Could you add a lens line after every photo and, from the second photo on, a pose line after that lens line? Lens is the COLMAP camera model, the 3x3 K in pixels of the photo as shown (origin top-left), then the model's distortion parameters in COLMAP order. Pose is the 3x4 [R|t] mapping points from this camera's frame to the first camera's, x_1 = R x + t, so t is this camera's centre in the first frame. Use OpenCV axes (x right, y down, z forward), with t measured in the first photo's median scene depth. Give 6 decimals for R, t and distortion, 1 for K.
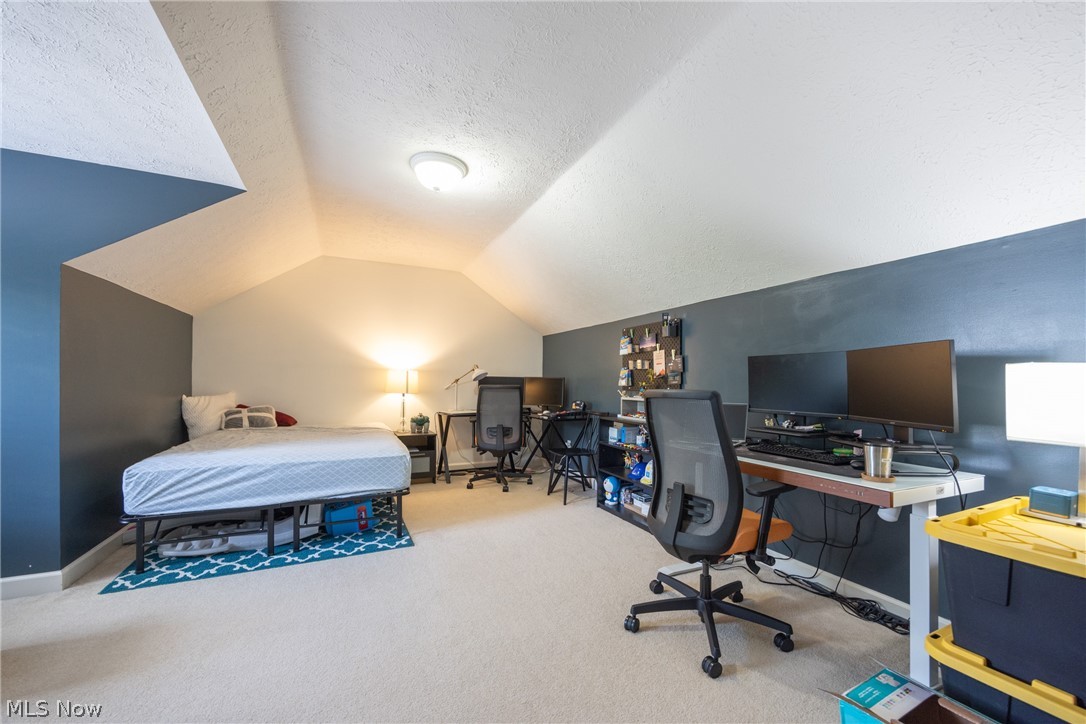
lens RADIAL K [[421.4, 0, 546.6], [0, 421.4, 384.9], [0, 0, 1]] dist [0.000873, 0.000107]
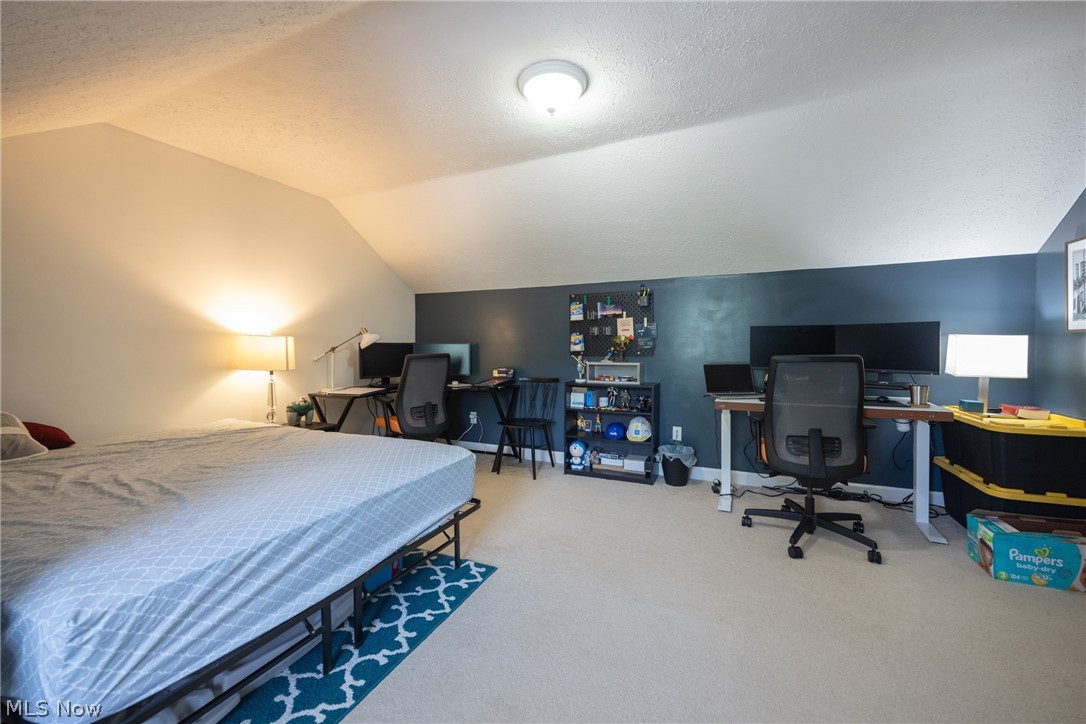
lens RADIAL K [[423.2, 0, 537.8], [0, 423.2, 353.8], [0, 0, 1]] dist [-0.004022, -0.000026]
pose [[0.770986, -0.030918, 0.636101, -0.612760], [0.018687, 0.999489, 0.025931, -0.021357], [-0.636578, -0.008106, 0.771170, 0.305136]]
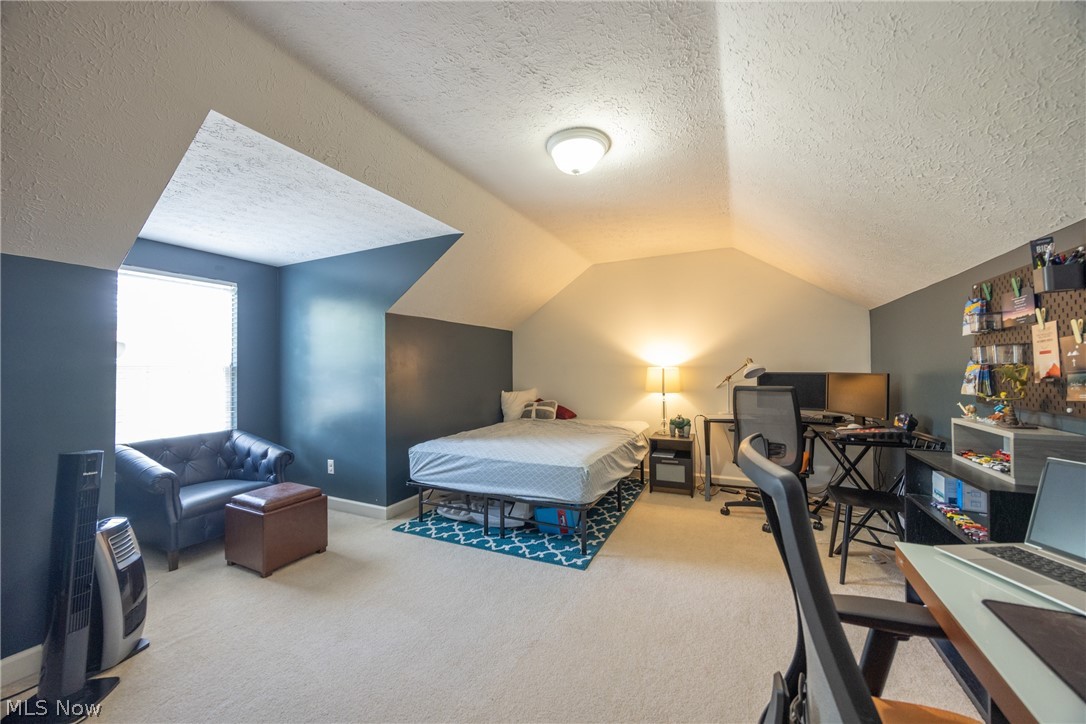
lens RADIAL K [[404.5, 0, 546.7], [0, 404.5, 364.1], [0, 0, 1]] dist [-0.007129, -0.000059]
pose [[0.638853, -0.024725, -0.768932, 0.258375], [0.010765, 0.999673, -0.023201, -0.033808], [0.769254, 0.006545, 0.638910, 0.319174]]
